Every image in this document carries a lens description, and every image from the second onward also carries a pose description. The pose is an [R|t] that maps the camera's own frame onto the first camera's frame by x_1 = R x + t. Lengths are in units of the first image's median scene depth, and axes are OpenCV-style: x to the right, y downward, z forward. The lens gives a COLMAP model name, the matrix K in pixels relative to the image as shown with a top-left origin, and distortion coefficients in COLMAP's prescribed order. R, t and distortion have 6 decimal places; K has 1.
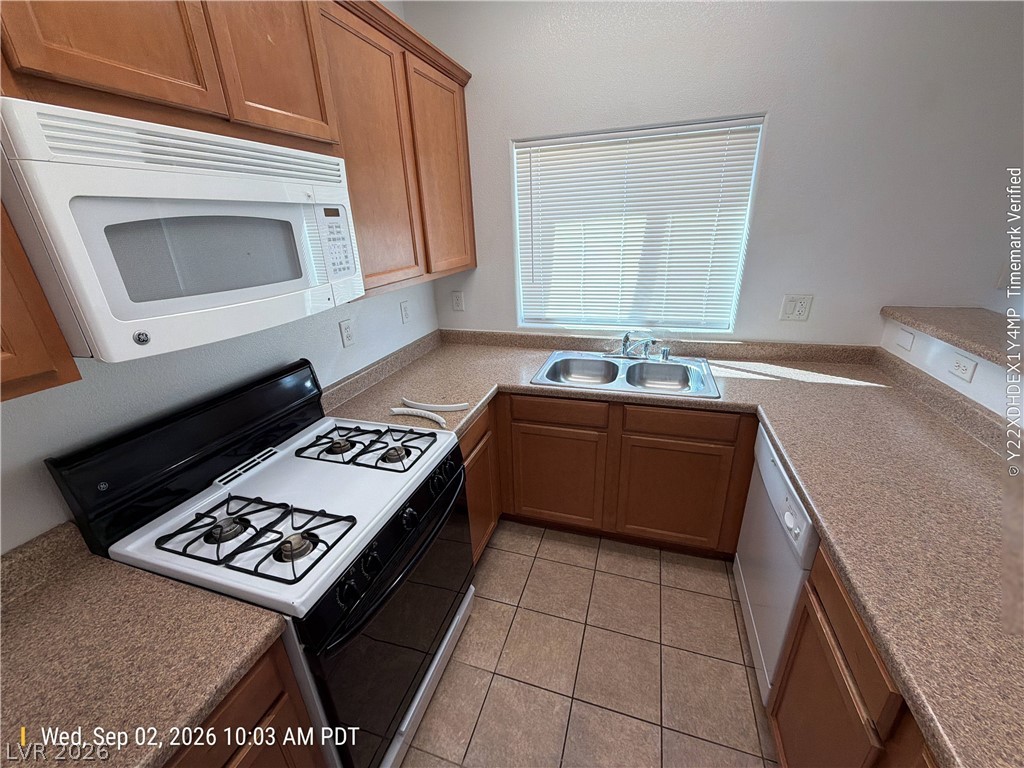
lens RADIAL K [[408.7, 0, 511.7], [0, 408.7, 386.1], [0, 0, 1]] dist [-0.001744, -0.000027]
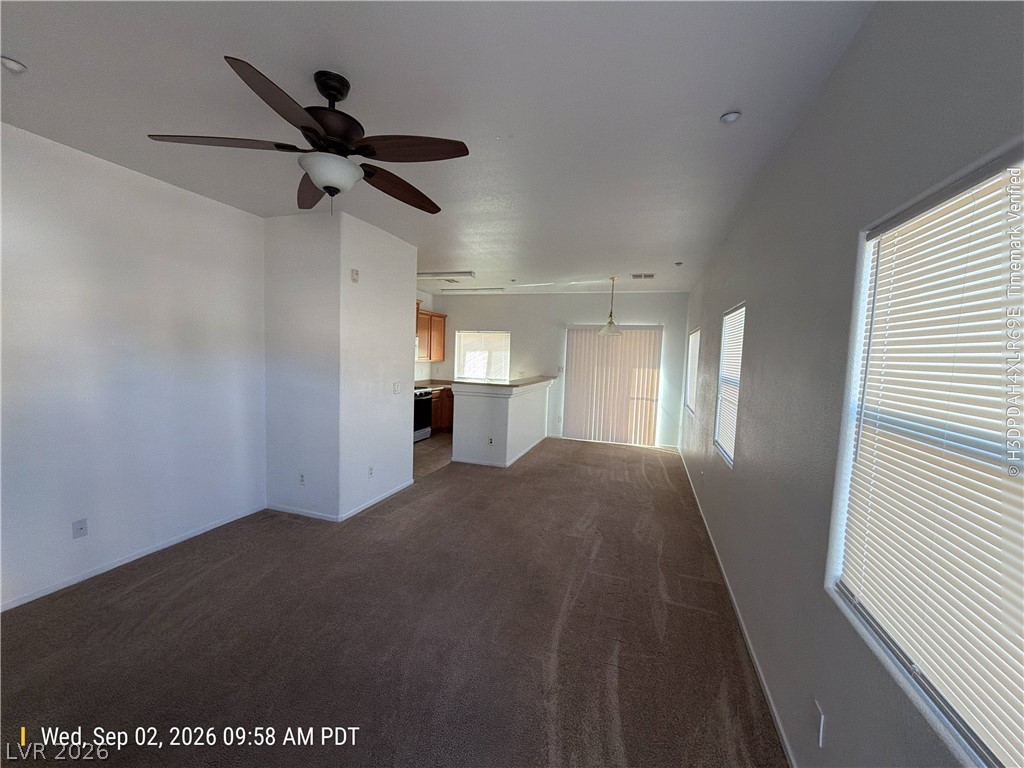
lens RADIAL K [[407.8, 0, 512.9], [0, 407.8, 383.2], [0, 0, 1]] dist [0.002980, 0.000169]
pose [[0.996747, 0.080582, 0.001496, 0.587265], [-0.076337, 0.949872, -0.303178, 1.034087], [-0.025852, 0.302077, 0.952933, -2.633618]]
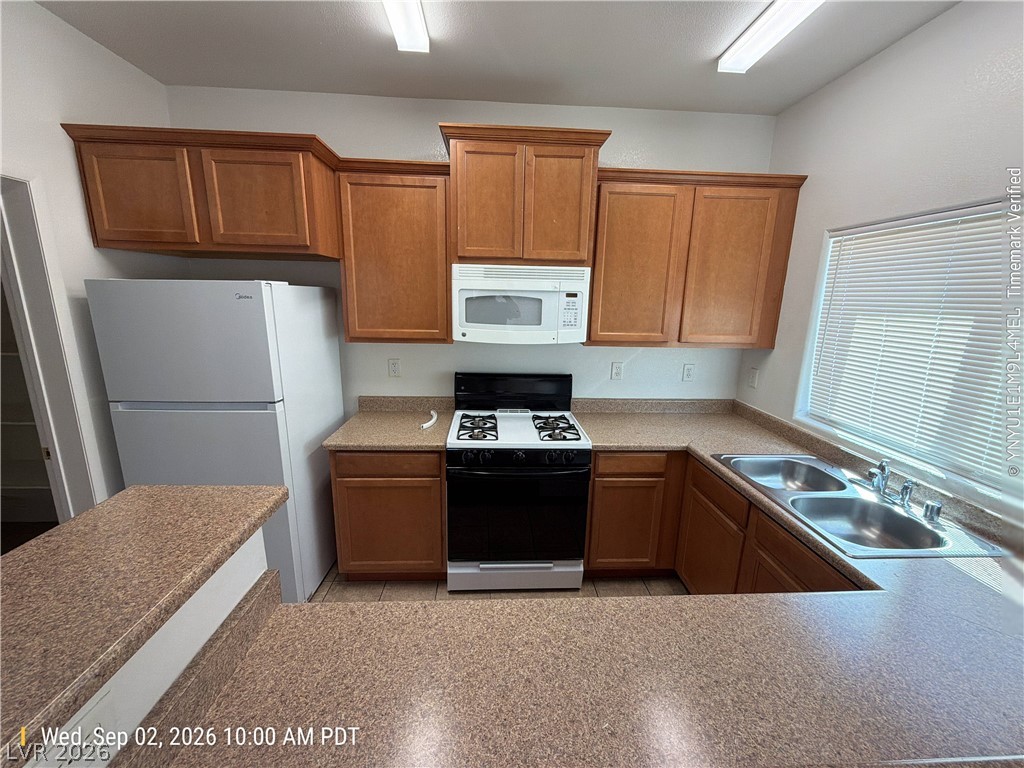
lens RADIAL K [[408.7, 0, 509.8], [0, 408.7, 384.6], [0, 0, 1]] dist [-0.001744, -0.000027]
pose [[0.353218, 0.246209, -0.902562, 0.707940], [-0.381417, 0.918827, 0.101378, -0.076553], [0.854259, 0.308444, 0.418454, 0.062155]]
